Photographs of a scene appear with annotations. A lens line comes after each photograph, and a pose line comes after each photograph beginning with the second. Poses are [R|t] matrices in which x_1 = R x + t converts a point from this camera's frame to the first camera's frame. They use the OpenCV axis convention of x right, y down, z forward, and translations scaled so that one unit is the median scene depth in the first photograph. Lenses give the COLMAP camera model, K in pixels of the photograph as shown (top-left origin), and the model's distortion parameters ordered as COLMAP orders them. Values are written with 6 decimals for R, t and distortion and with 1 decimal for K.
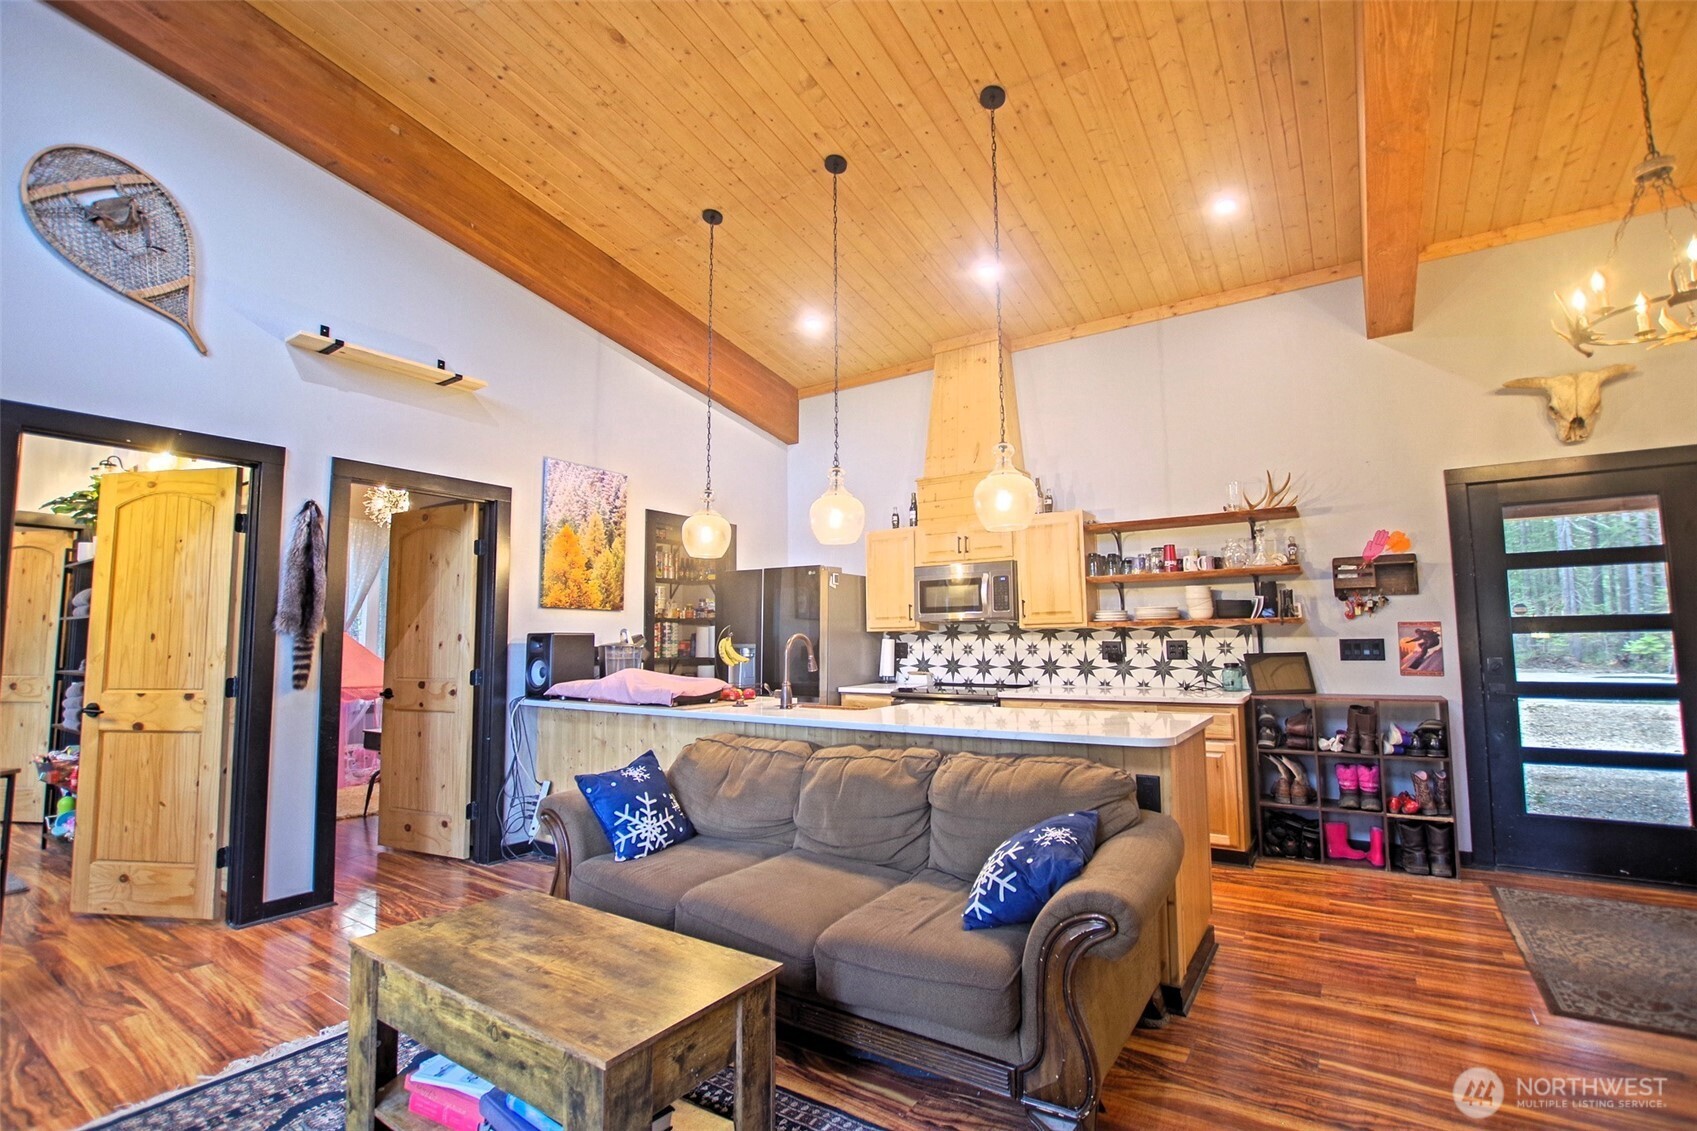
lens RADIAL K [[749.1, 0, 854.4], [0, 749.1, 575.4], [0, 0, 1]] dist [-0.029411, 0.005711]
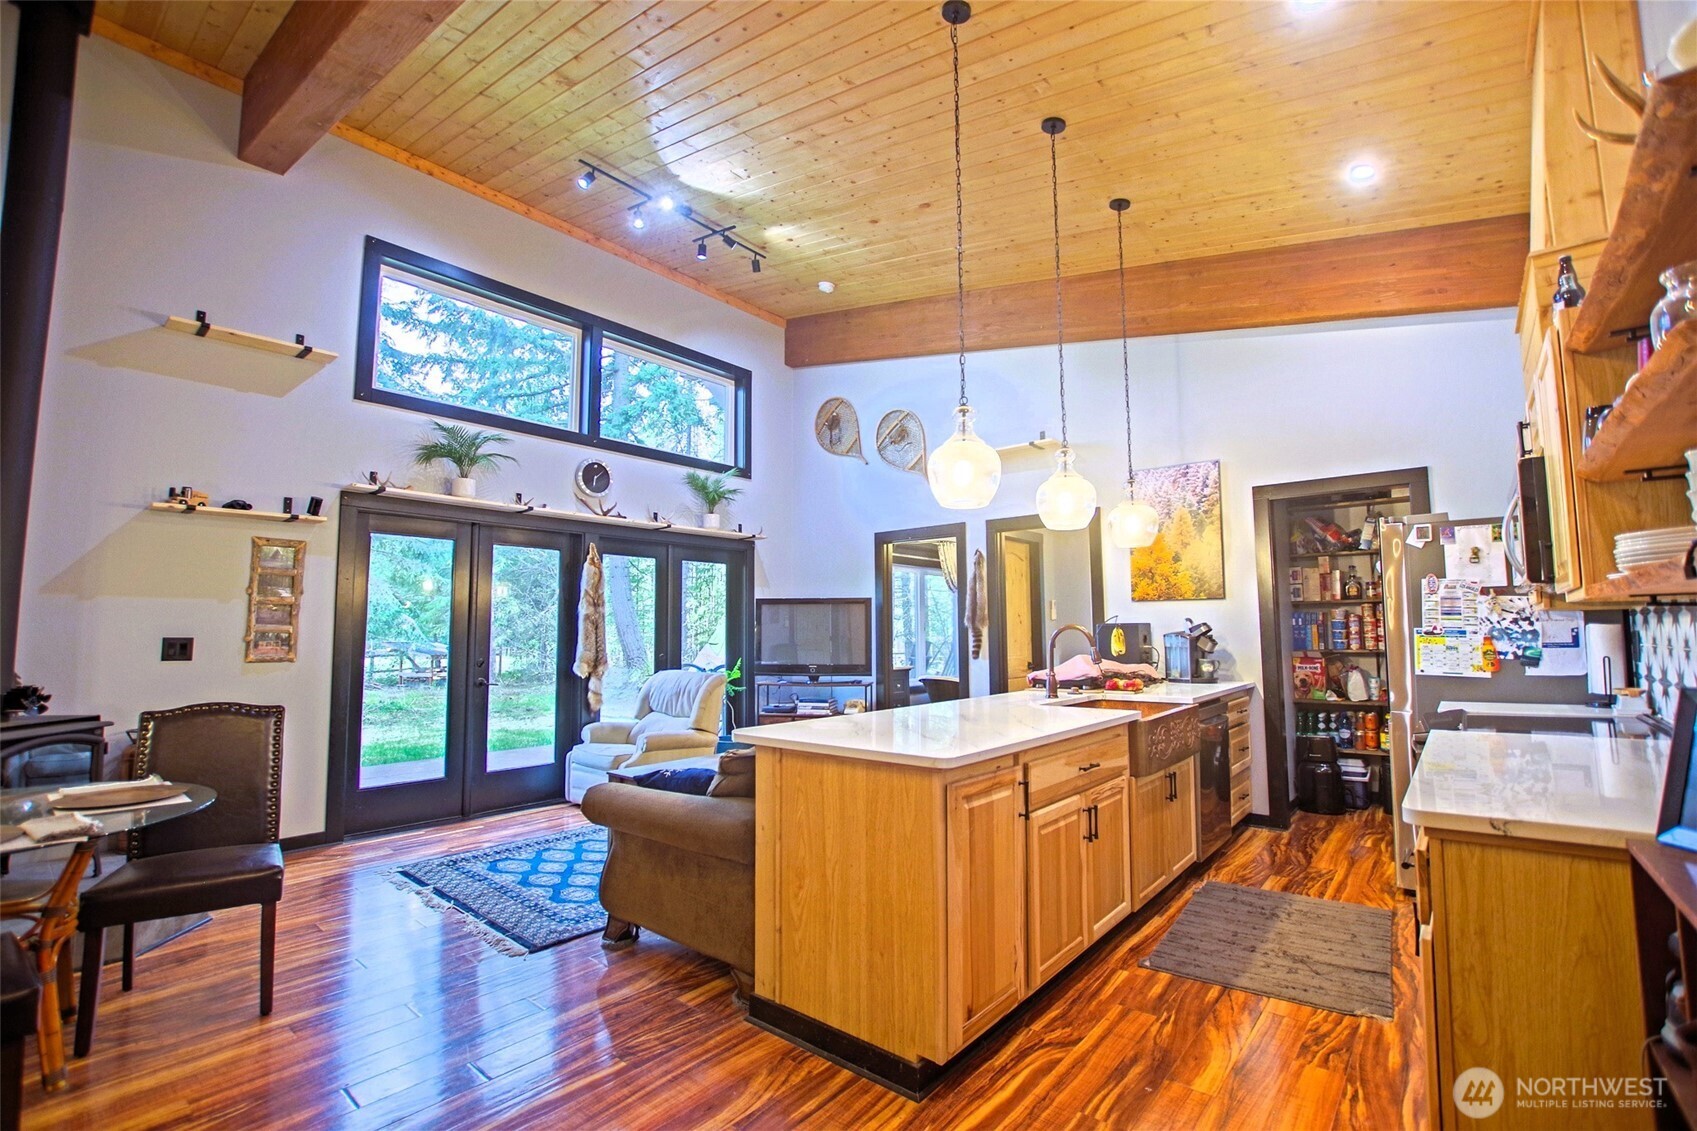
lens RADIAL K [[749.1, 0, 861.6], [0, 749.1, 572.9], [0, 0, 1]] dist [-0.029411, 0.005711]
pose [[-0.092376, -0.074521, -0.992932, 0.751450], [0.094106, 0.992078, -0.083212, 0.053803], [0.991267, -0.101128, -0.084631, 0.658708]]
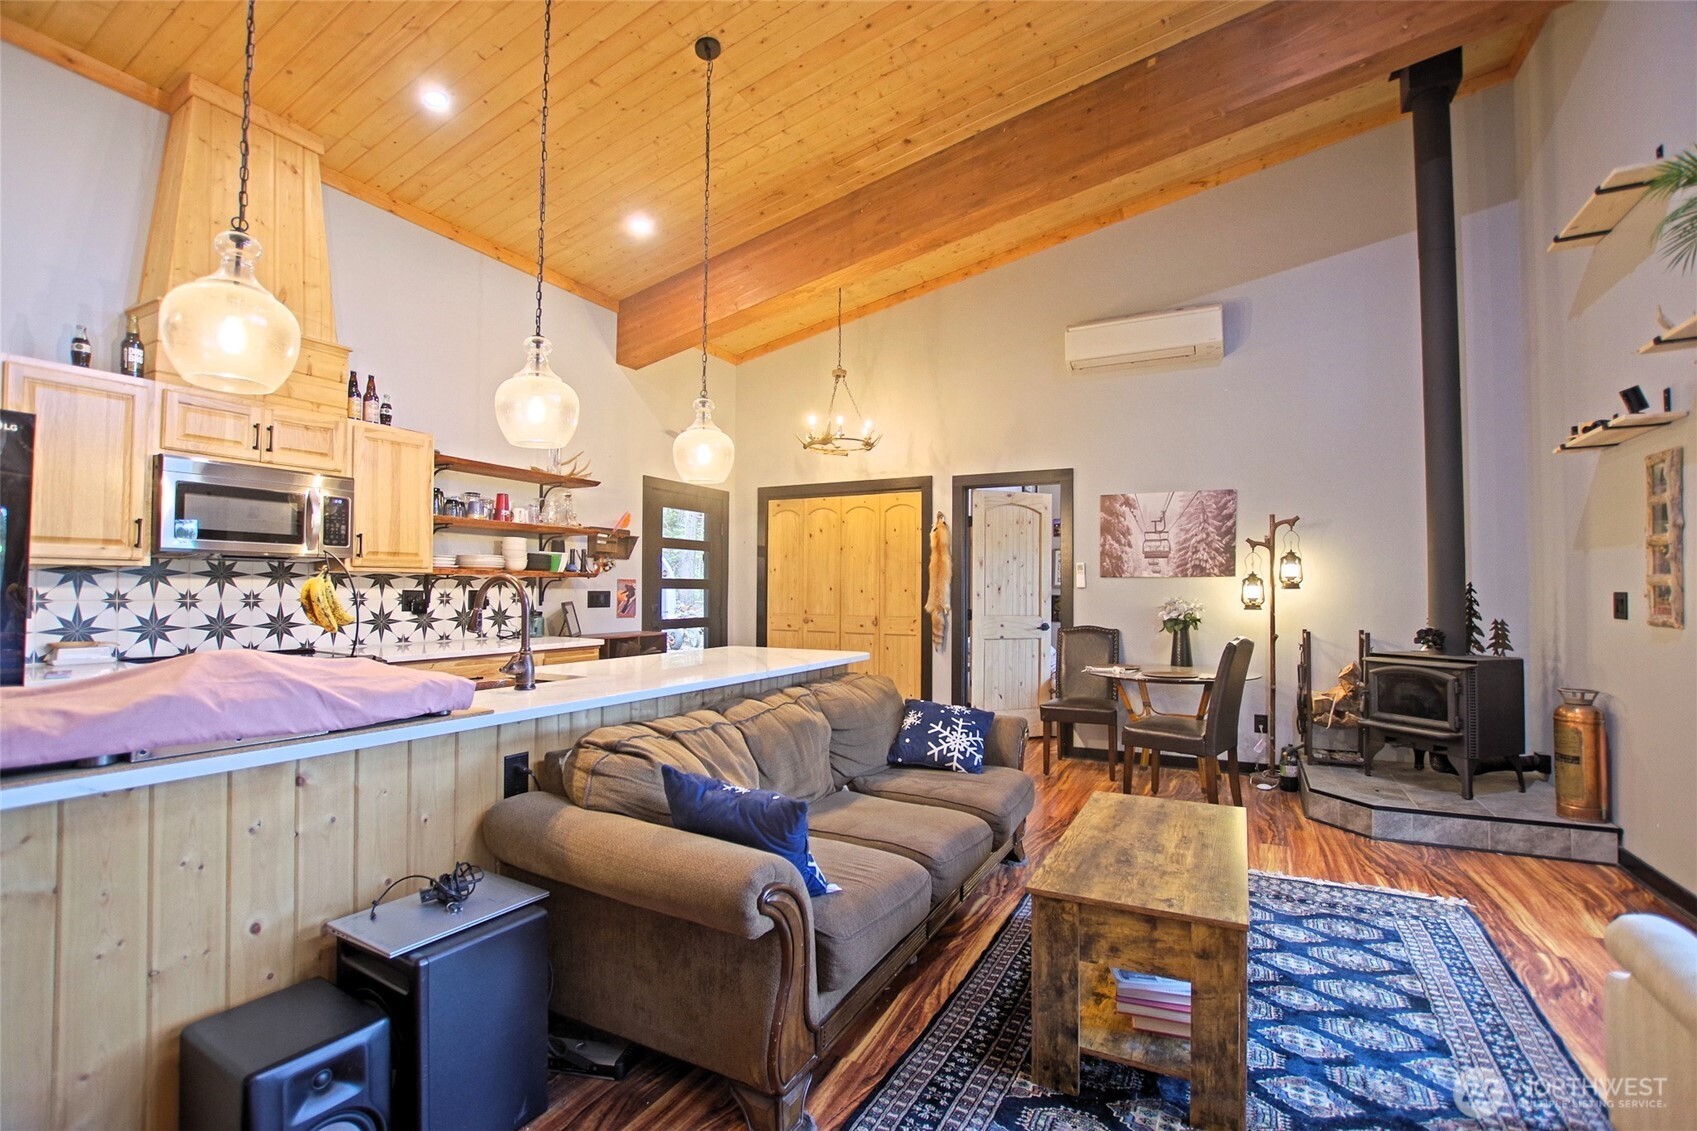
lens RADIAL K [[749.1, 0, 848.5], [0, 749.1, 574.1], [0, 0, 1]] dist [-0.029411, 0.005711]
pose [[-0.090824, 0.031788, 0.995360, -0.588017], [-0.090581, 0.995084, -0.040044, 0.061813], [-0.991739, -0.093798, -0.087498, 0.609352]]
